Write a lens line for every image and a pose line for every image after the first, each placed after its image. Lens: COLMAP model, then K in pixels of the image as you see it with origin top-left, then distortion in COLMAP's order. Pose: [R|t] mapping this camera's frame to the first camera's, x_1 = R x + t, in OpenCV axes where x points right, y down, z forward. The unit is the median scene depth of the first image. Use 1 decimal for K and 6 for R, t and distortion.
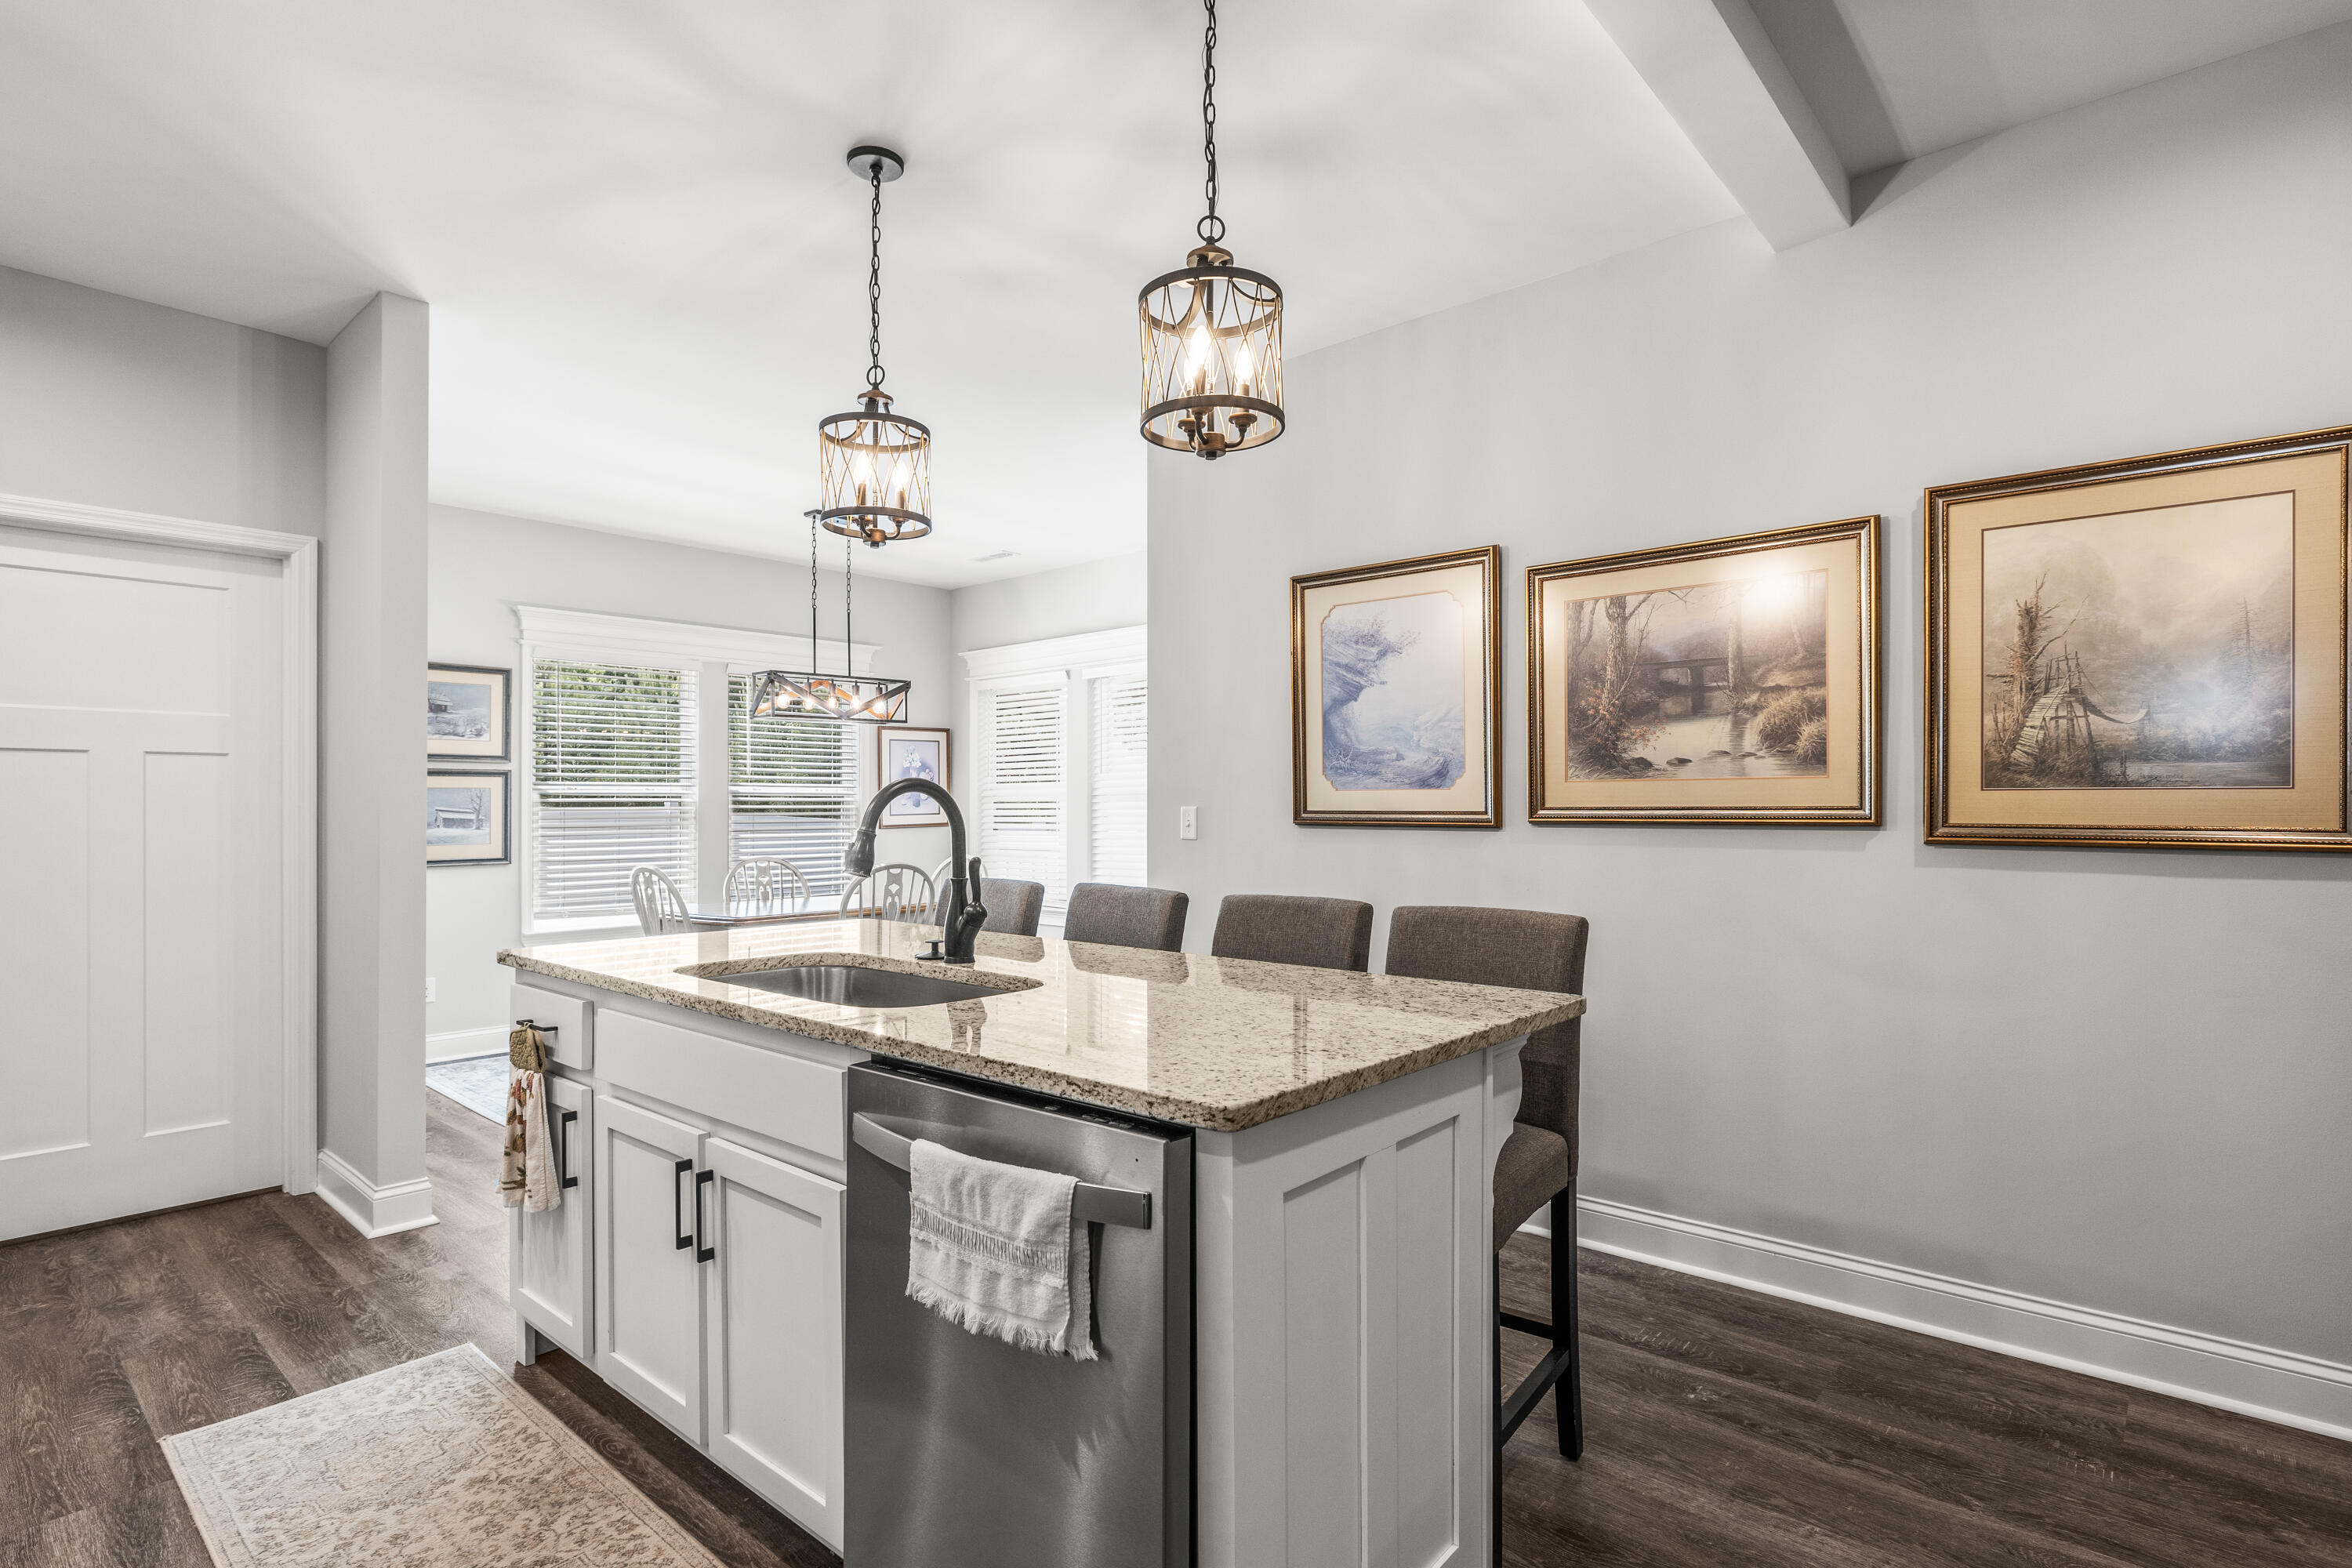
lens RADIAL K [[1153.4, 0, 1199.0], [0, 1153.4, 804.9], [0, 0, 1]] dist [-0.002094, 0.000594]
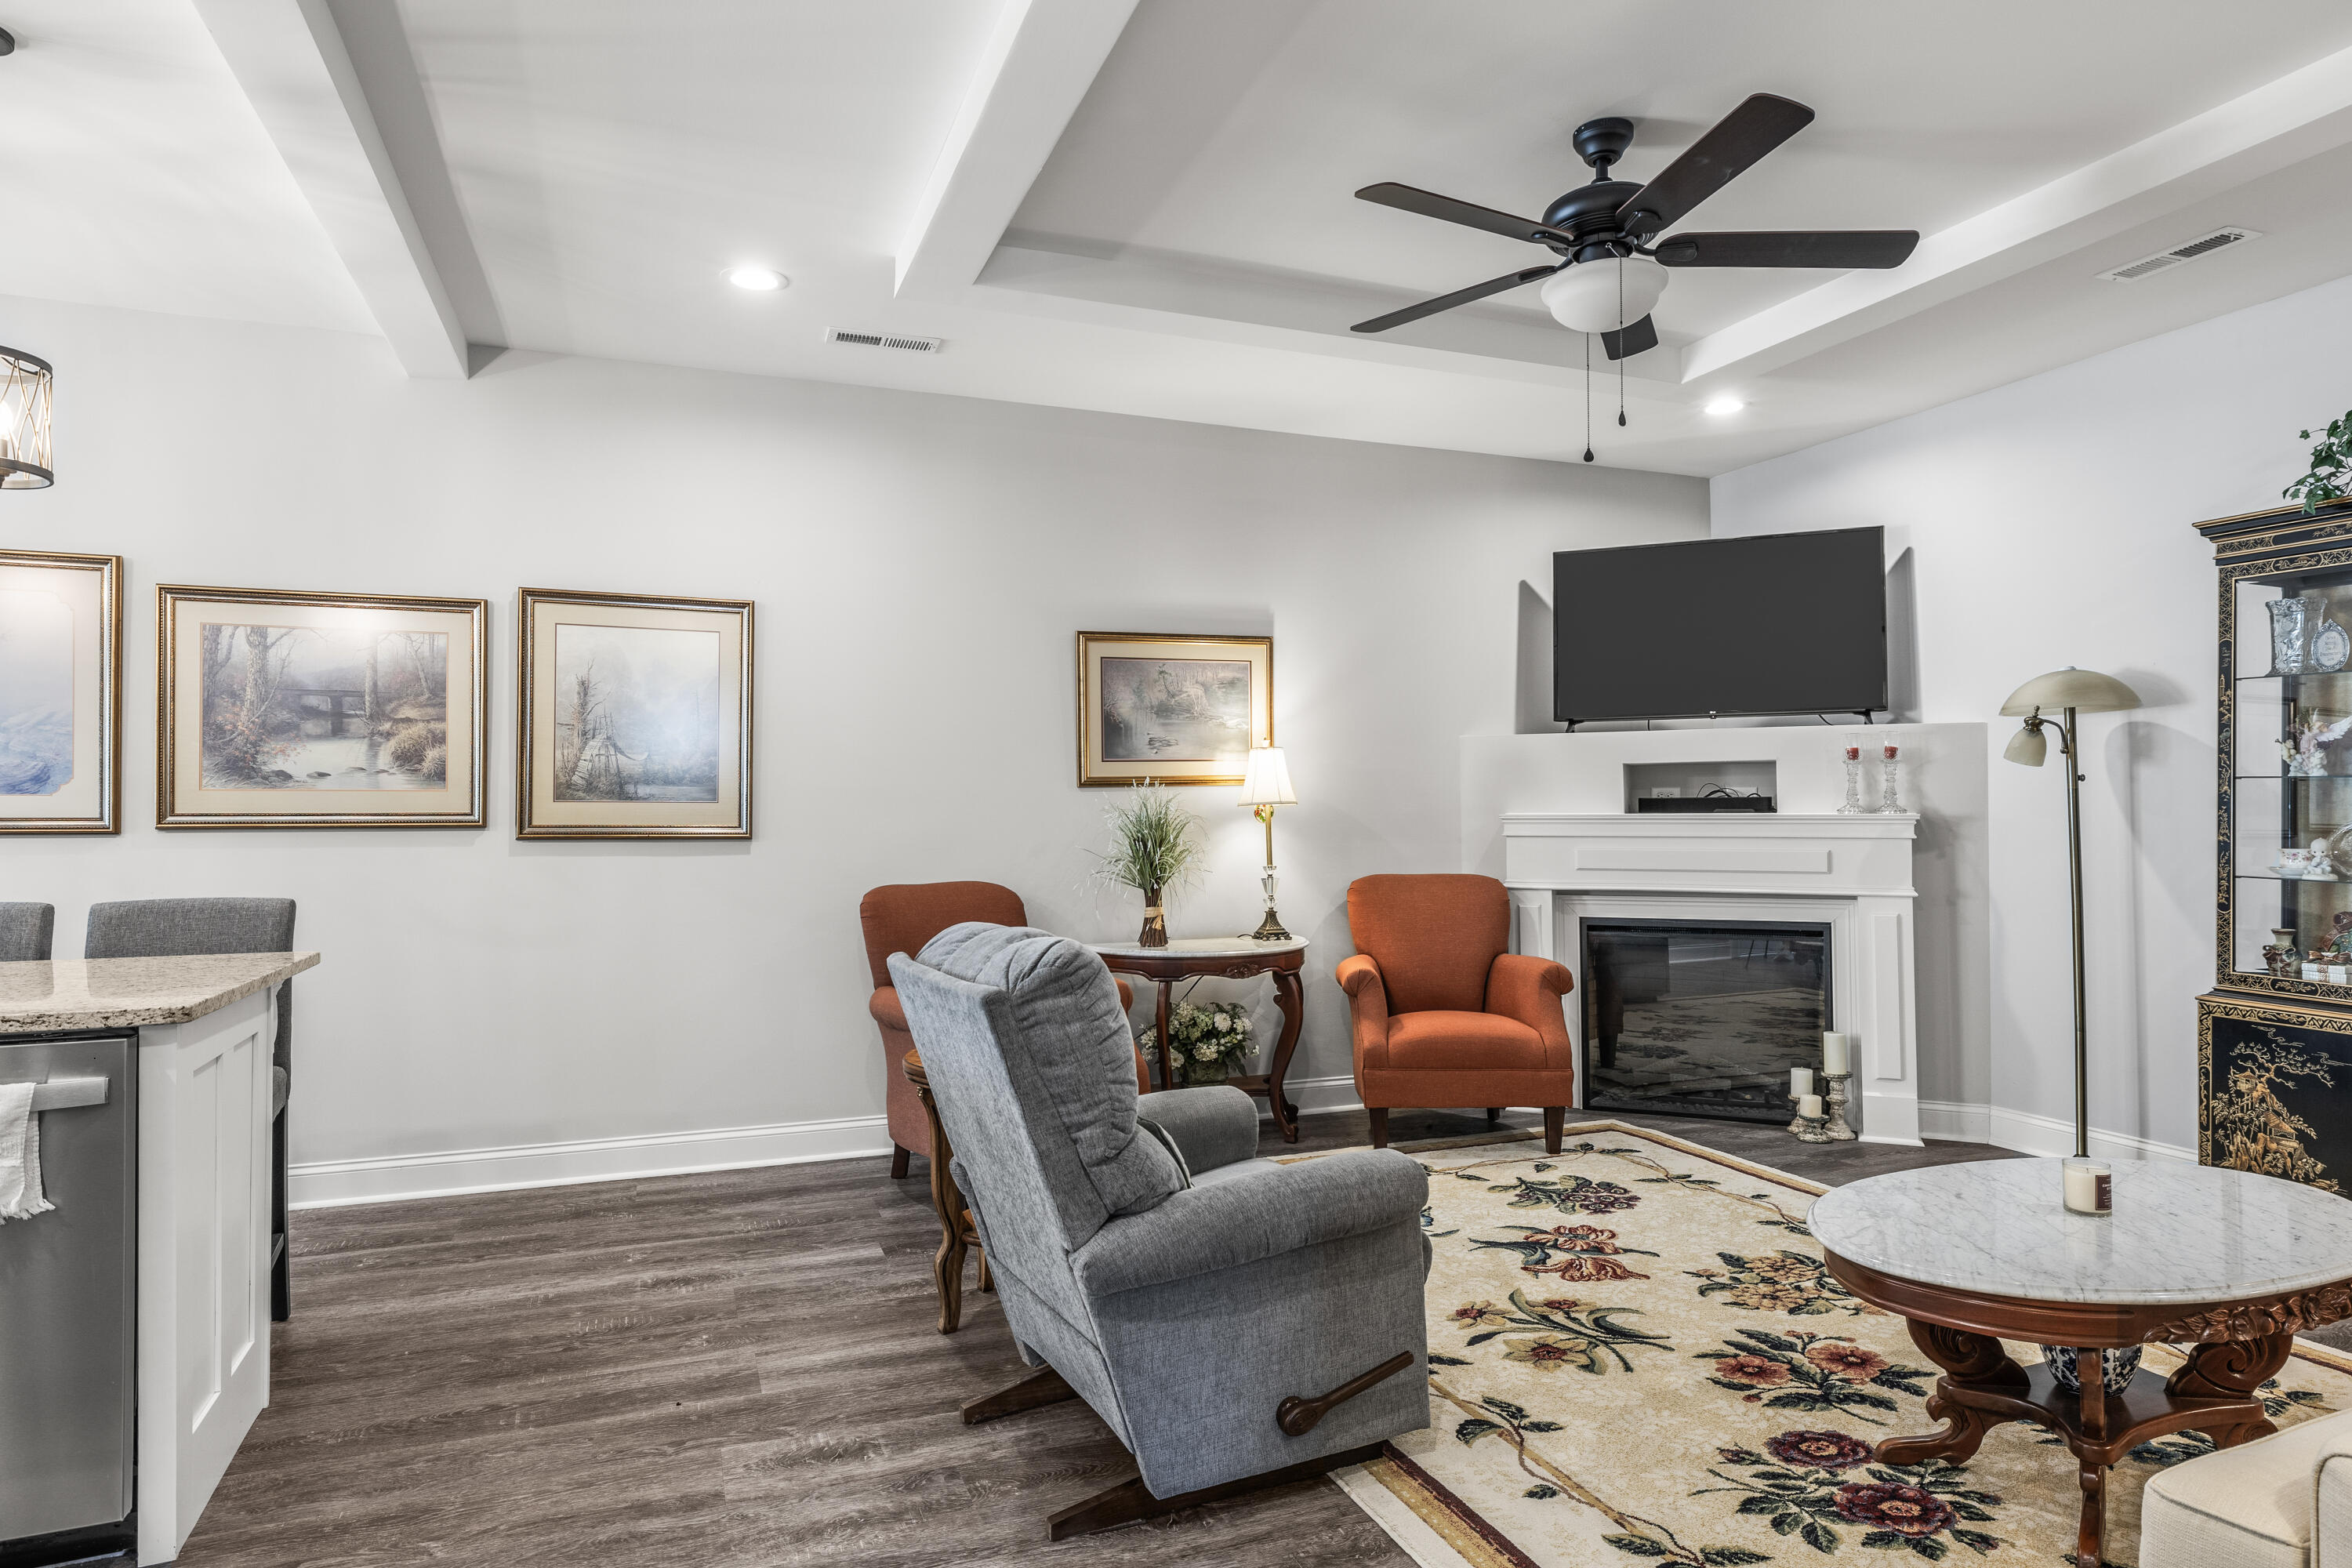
lens RADIAL K [[1313.4, 0, 1167.3], [0, 1313.4, 793.9], [0, 0, 1]] dist [0.001067, -0.001120]
pose [[0.465483, 0.013674, 0.884951, -0.397064], [-0.001741, 0.999893, -0.014534, -0.000050], [-0.885055, 0.005224, 0.465456, -0.424784]]
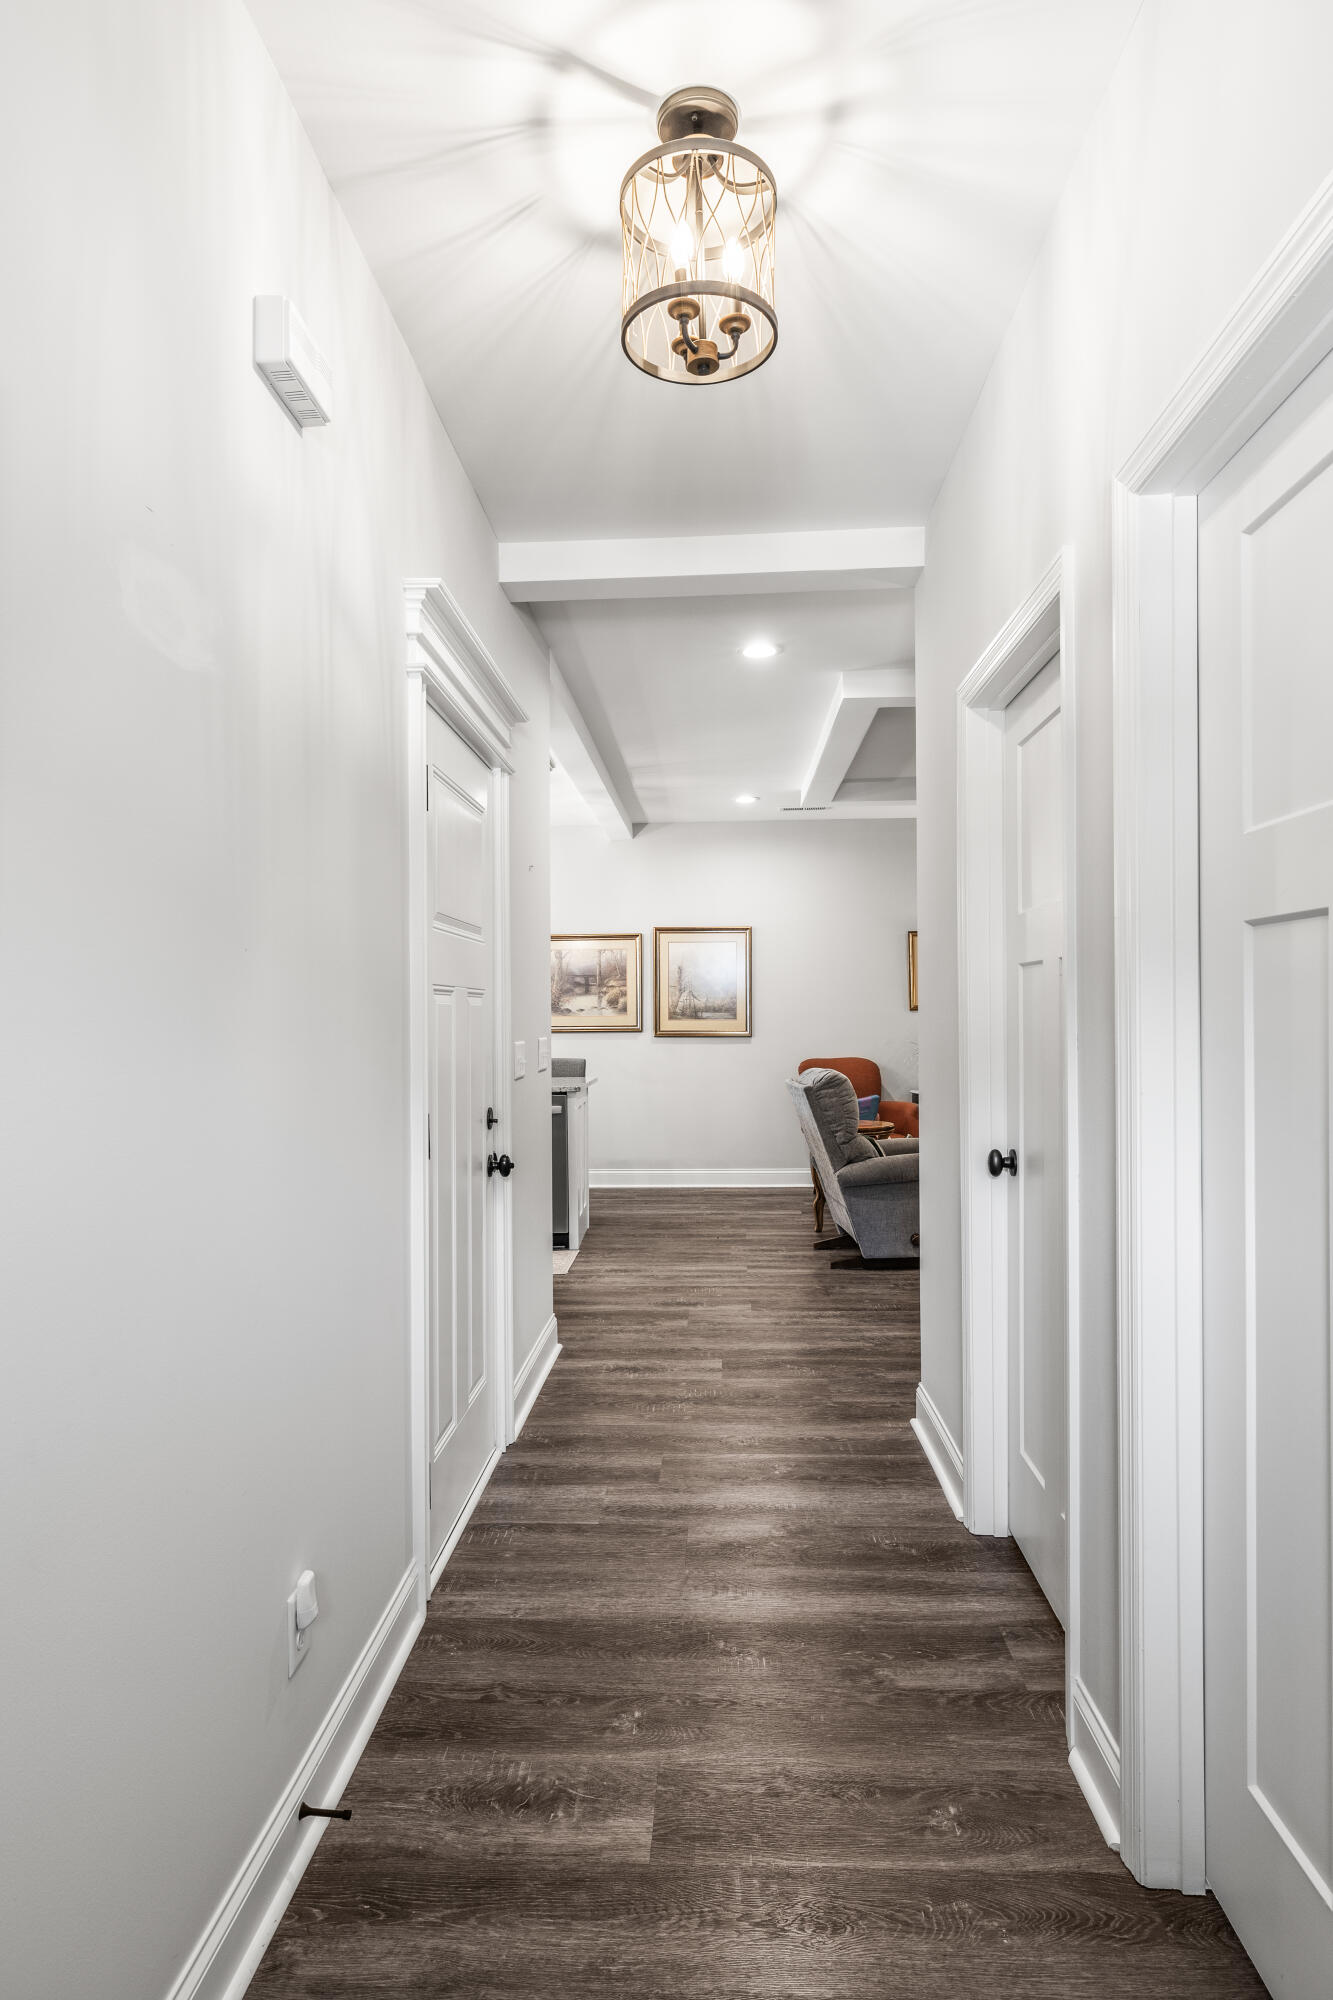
lens RADIAL K [[1116.9, 0, 670.1], [0, 1116.9, 1011.8], [0, 0, 1]] dist [0.001067, -0.001120]
pose [[0.782621, -0.003799, 0.622487, -1.225219], [0.005342, 0.999986, -0.000614, -0.032271], [-0.622476, 0.003806, 0.782630, -1.412404]]
